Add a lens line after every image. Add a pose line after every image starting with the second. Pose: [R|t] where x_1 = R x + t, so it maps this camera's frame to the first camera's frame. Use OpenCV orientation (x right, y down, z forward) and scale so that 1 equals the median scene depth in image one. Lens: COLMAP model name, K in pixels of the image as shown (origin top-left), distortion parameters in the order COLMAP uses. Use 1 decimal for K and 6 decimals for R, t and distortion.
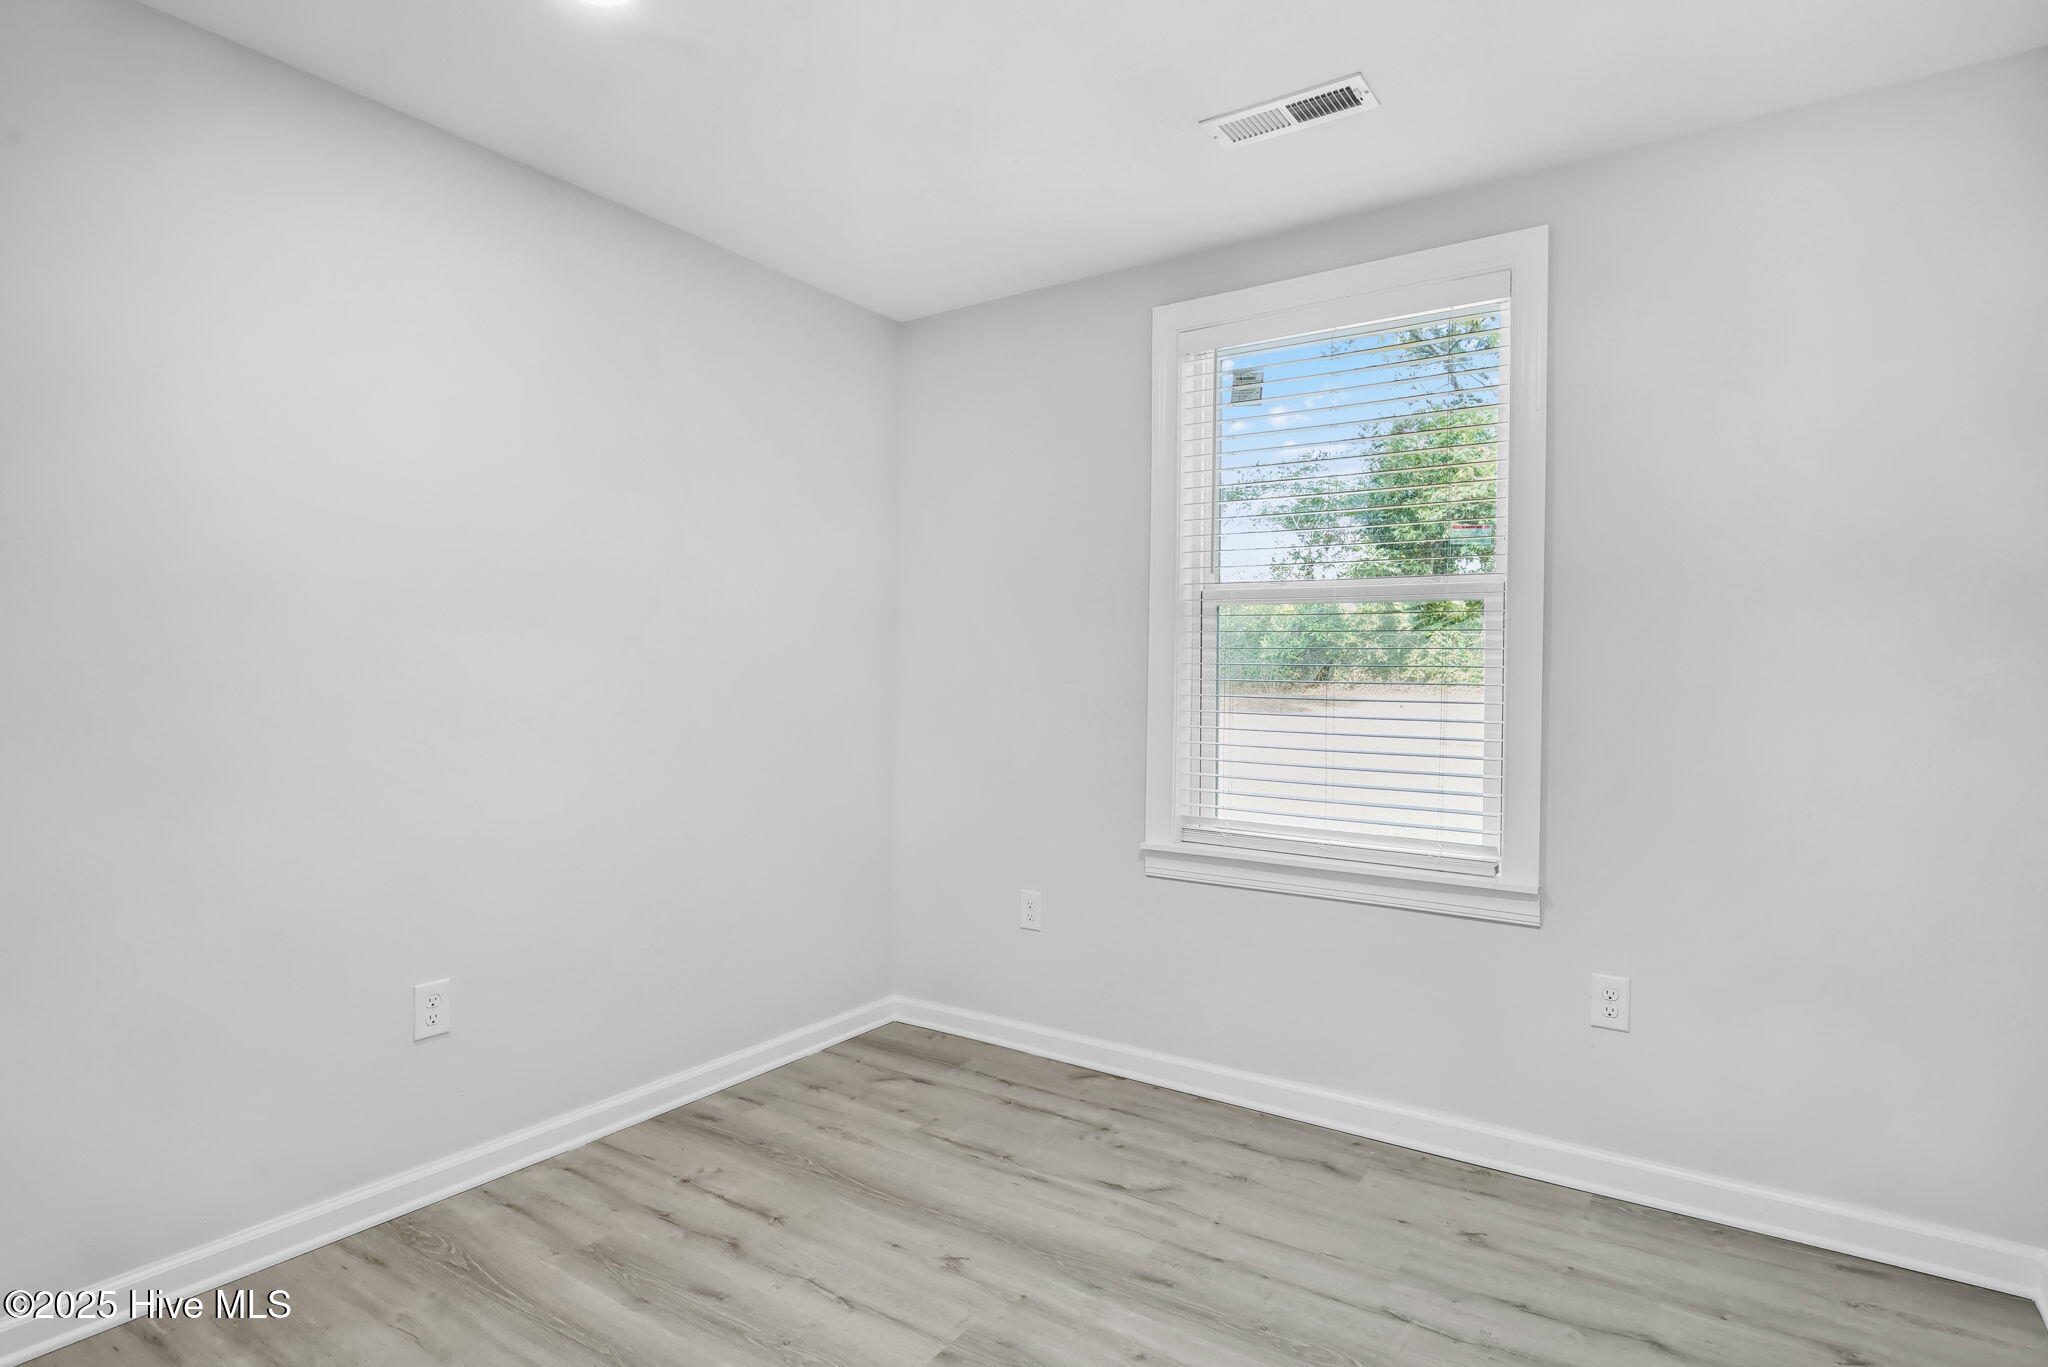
lens RADIAL K [[1029.5, 0, 1020.0], [0, 1029.5, 677.4], [0, 0, 1]] dist [-0.003311, -0.000131]
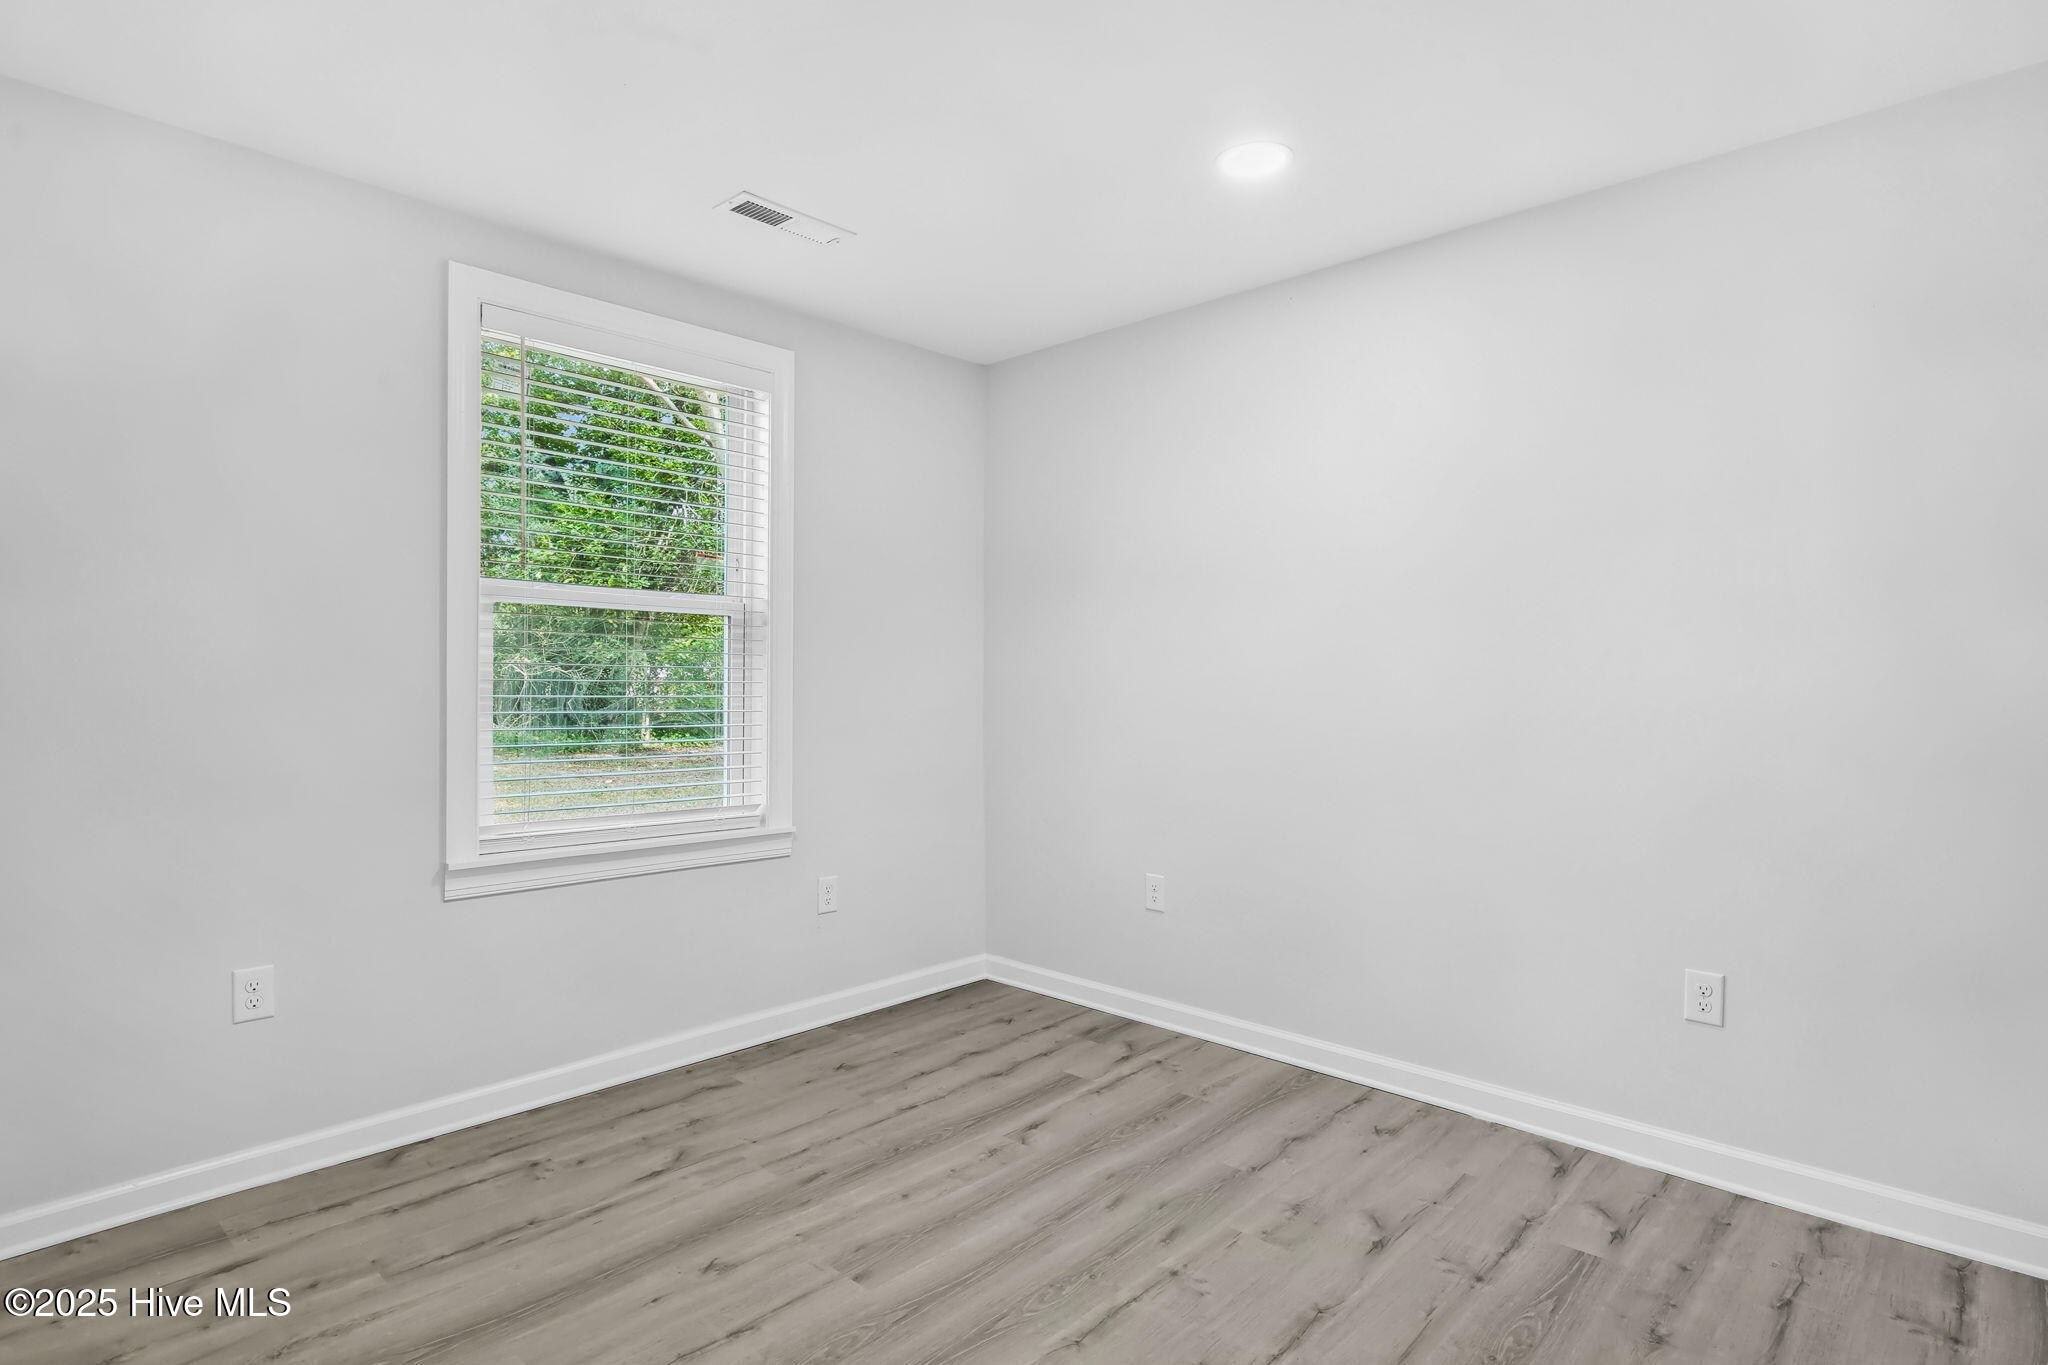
lens RADIAL K [[1029.5, 0, 1020.0], [0, 1029.5, 676.4], [0, 0, 1]] dist [-0.003311, -0.000131]
pose [[0.184952, -0.002480, 0.982745, -0.833013], [-0.001370, 0.999995, 0.002781, -0.004493], [-0.982747, -0.001861, 0.184947, 0.446233]]
